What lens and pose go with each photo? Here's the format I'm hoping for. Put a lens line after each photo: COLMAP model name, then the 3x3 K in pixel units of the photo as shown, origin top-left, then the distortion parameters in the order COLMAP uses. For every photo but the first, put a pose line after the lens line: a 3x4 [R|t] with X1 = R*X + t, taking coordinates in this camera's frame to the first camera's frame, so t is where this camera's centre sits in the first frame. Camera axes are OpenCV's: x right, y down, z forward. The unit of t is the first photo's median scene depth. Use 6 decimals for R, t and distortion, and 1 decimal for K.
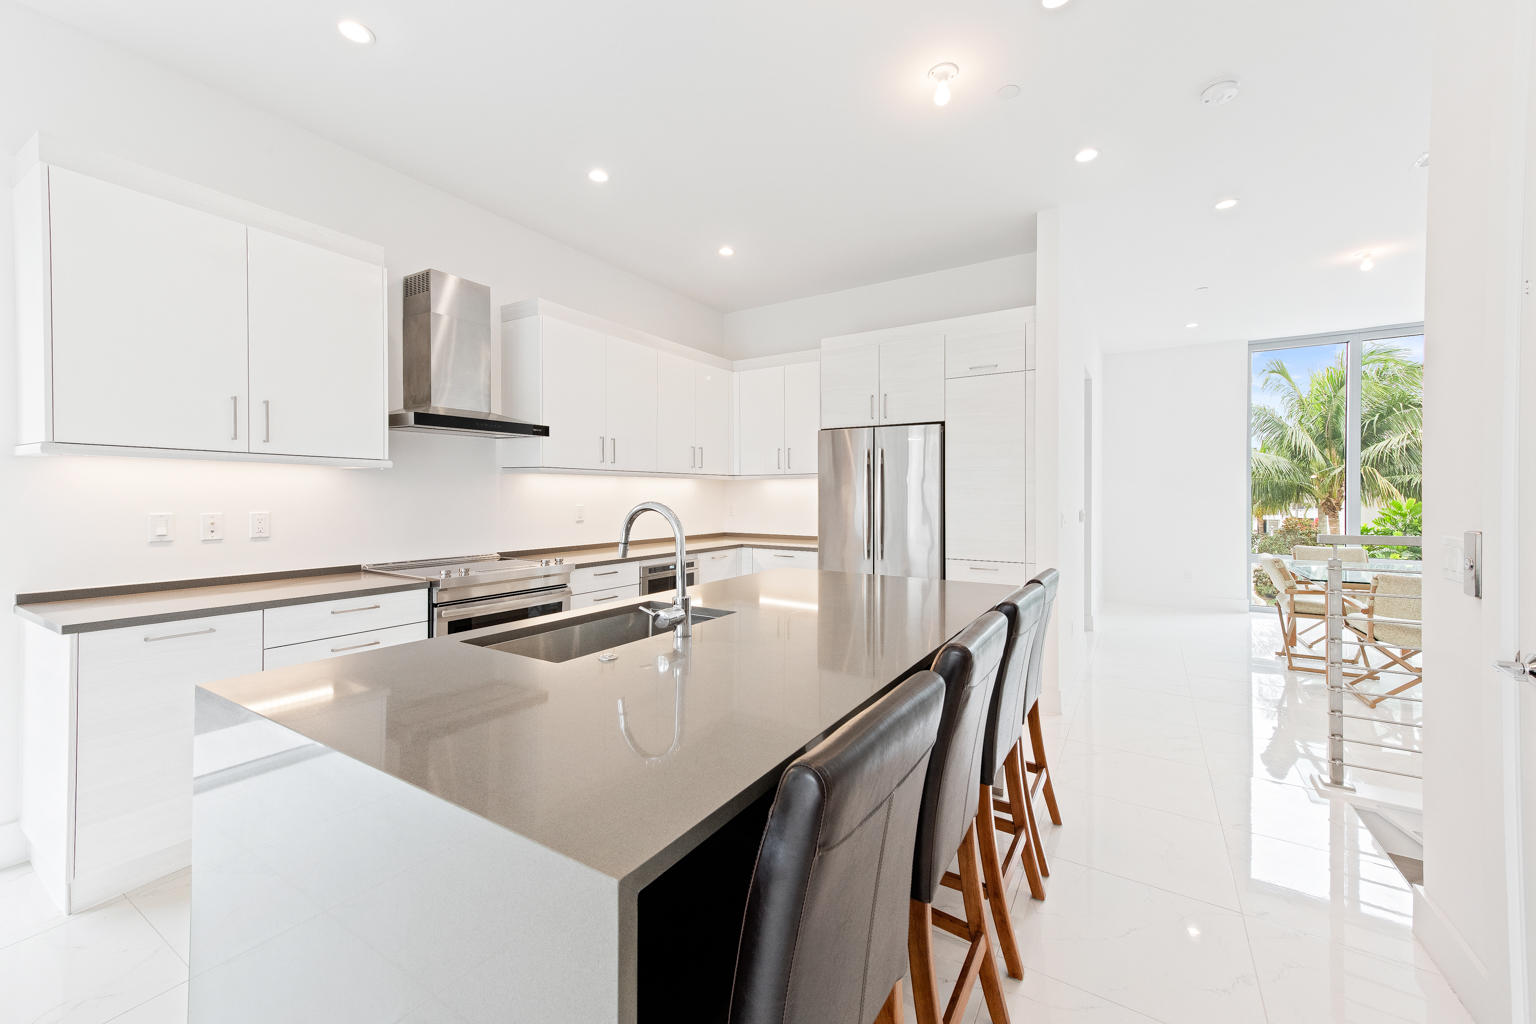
lens RADIAL K [[607.5, 0, 763.2], [0, 607.5, 510.2], [0, 0, 1]] dist [0.025562, 0.000091]
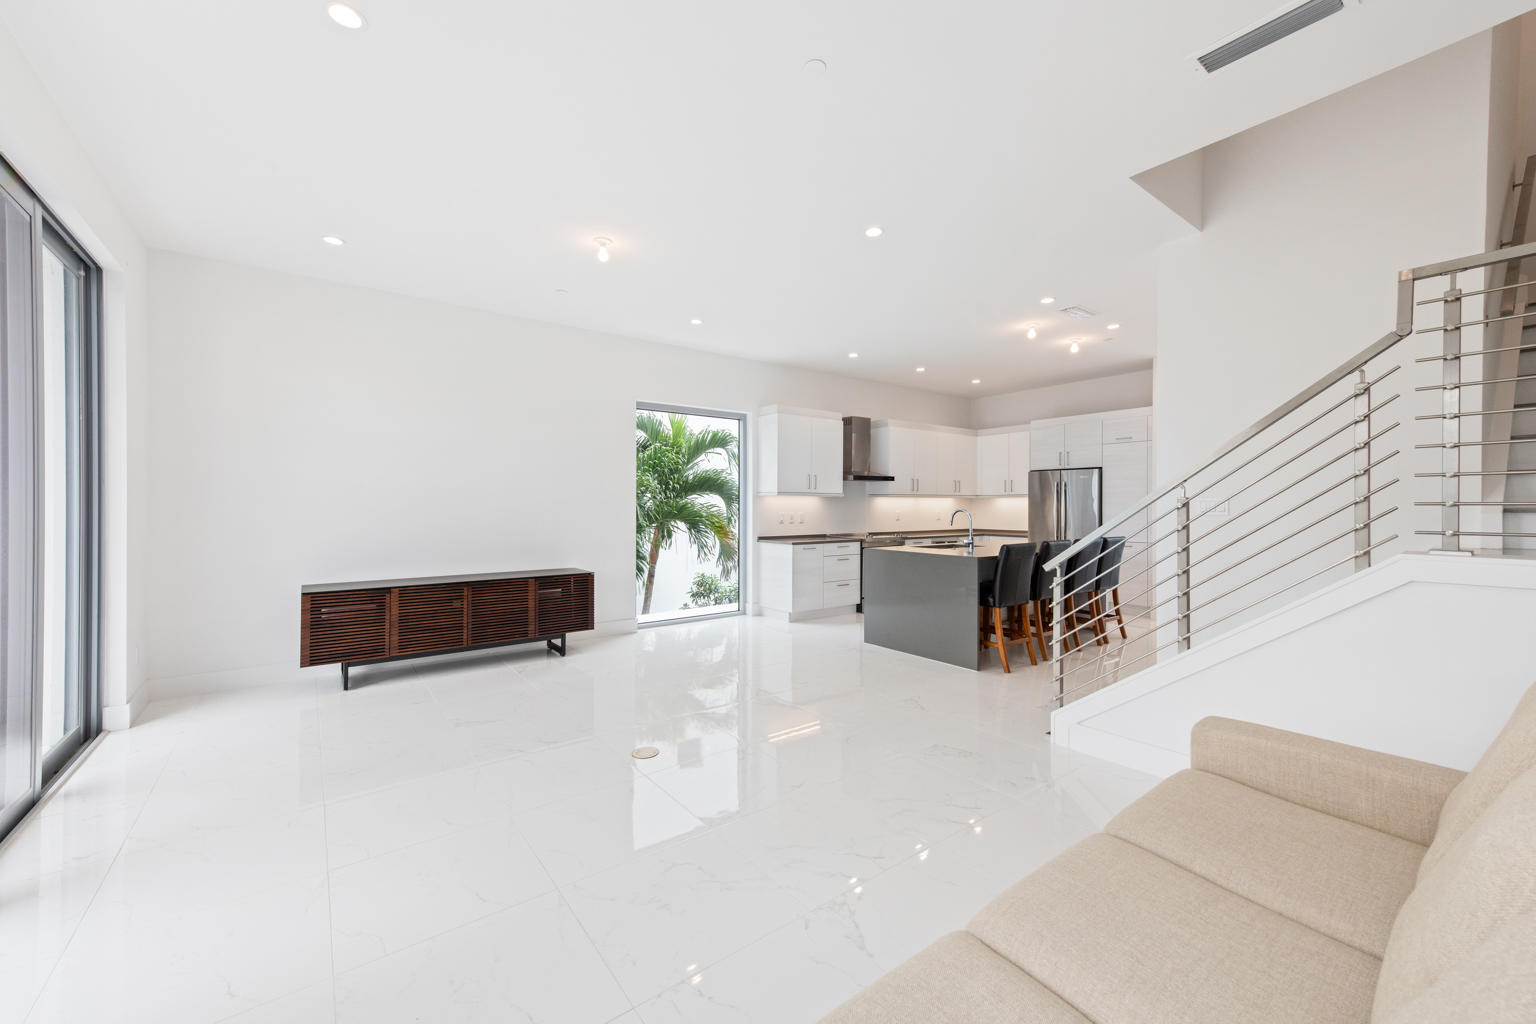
lens RADIAL K [[607.5, 0, 763.2], [0, 607.5, 510.2], [0, 0, 1]] dist [0.025562, 0.000091]
pose [[0.936135, 0.000251, -0.351640, -0.012108], [-0.008272, 0.999739, -0.021309, 0.034542], [0.351543, 0.022857, 0.935893, -1.111713]]
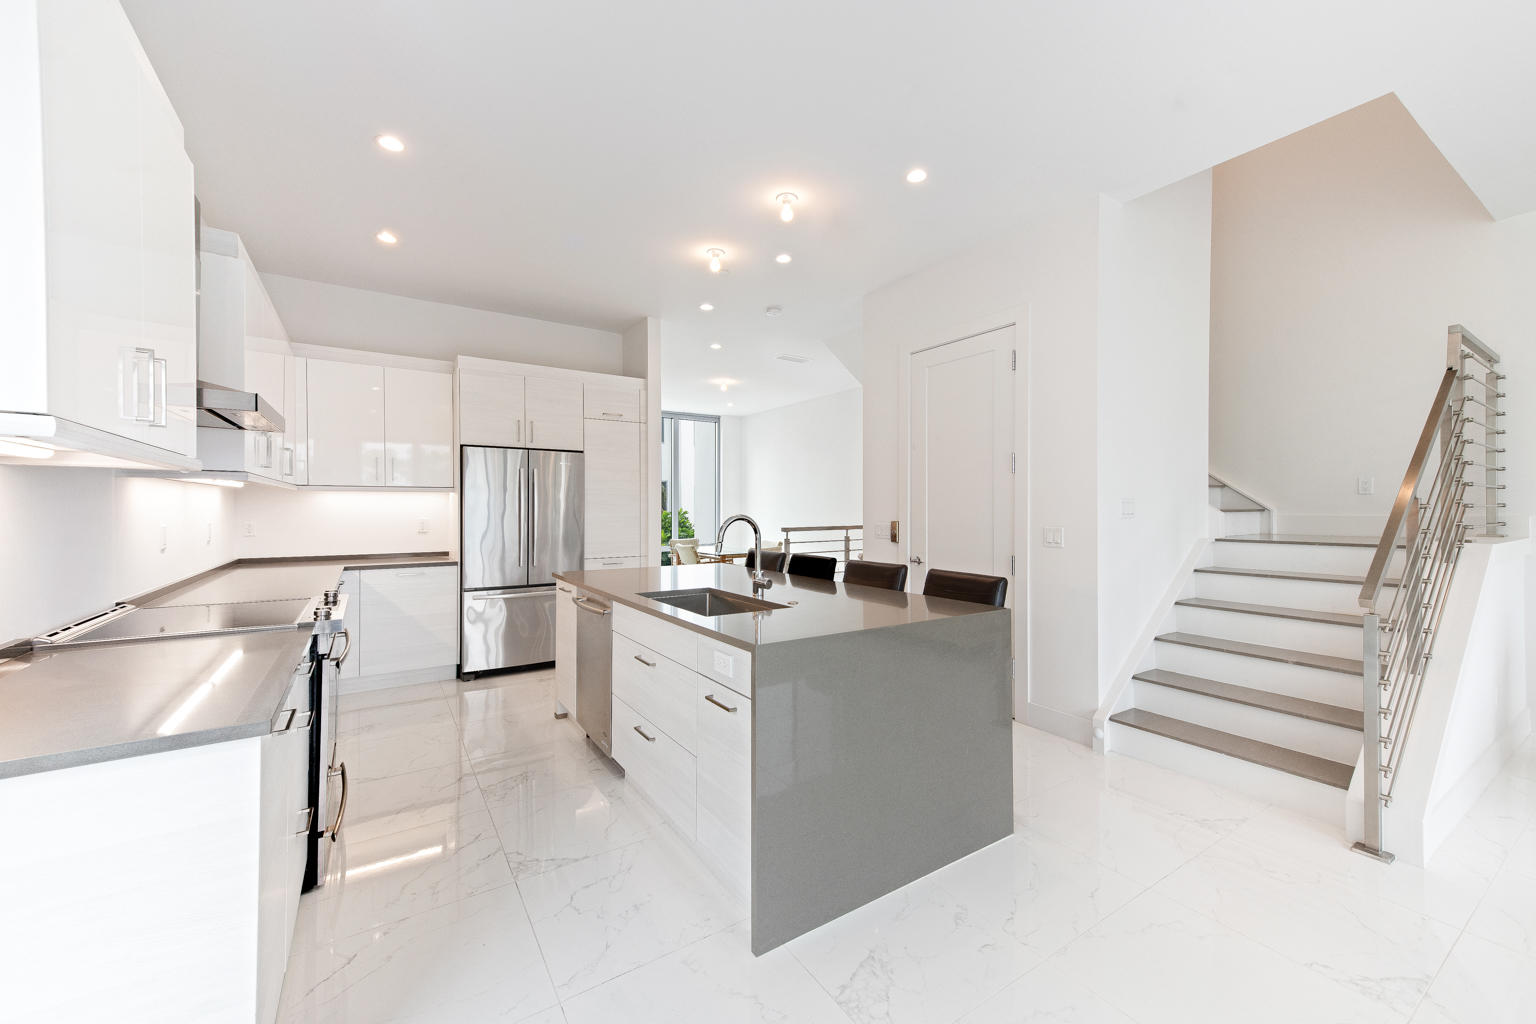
lens RADIAL K [[607.5, 0, 763.2], [0, 607.5, 510.2], [0, 0, 1]] dist [0.025562, 0.000091]
pose [[0.419798, -0.003477, 0.907611, -0.699895], [0.020904, 0.999764, -0.005839, -0.008753], [-0.907377, 0.021424, 0.419771, 0.135809]]
